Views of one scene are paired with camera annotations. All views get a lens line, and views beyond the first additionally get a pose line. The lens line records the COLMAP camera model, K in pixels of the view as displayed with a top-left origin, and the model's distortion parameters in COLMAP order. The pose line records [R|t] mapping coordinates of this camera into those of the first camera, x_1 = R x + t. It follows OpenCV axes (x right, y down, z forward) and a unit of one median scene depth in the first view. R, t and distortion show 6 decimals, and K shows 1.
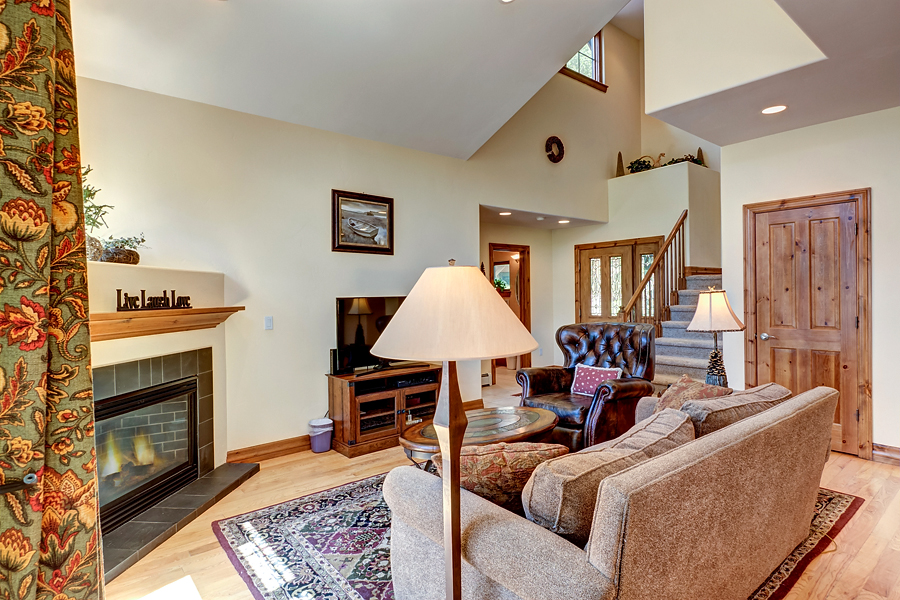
lens RADIAL K [[470.8, 0, 450.0], [0, 470.8, 300.0], [0, 0, 1]] dist [0.001406, -0.000123]
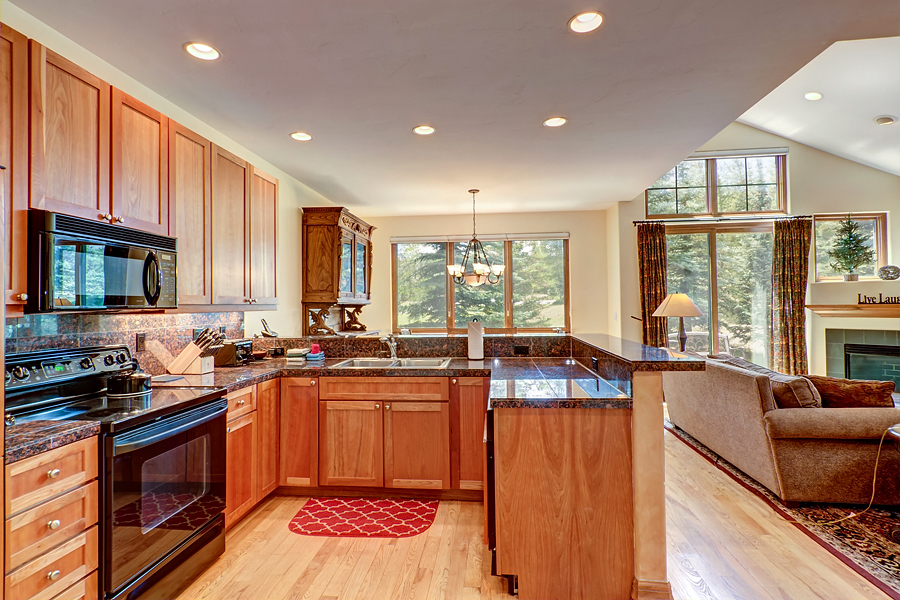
lens RADIAL K [[446.9, 0, 450.0], [0, 446.9, 300.0], [0, 0, 1]] dist [0.000207, -0.000109]
pose [[-0.706591, 0.018560, -0.707378, 1.450428], [0.023408, 0.999722, 0.002848, -0.031867], [0.707234, -0.014546, -0.706829, 0.803780]]
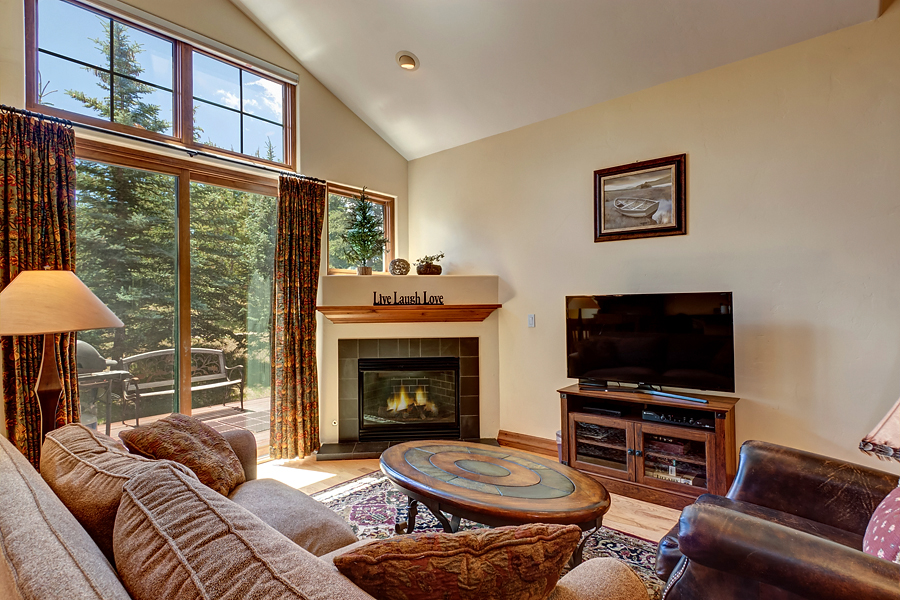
lens RADIAL K [[470.8, 0, 450.0], [0, 470.8, 300.0], [0, 0, 1]] dist [0.001406, -0.000123]
pose [[0.180560, 0.008351, -0.983528, 0.657174], [0.001082, 0.999962, 0.008689, -0.006576], [0.983563, -0.002633, 0.180544, 0.691841]]
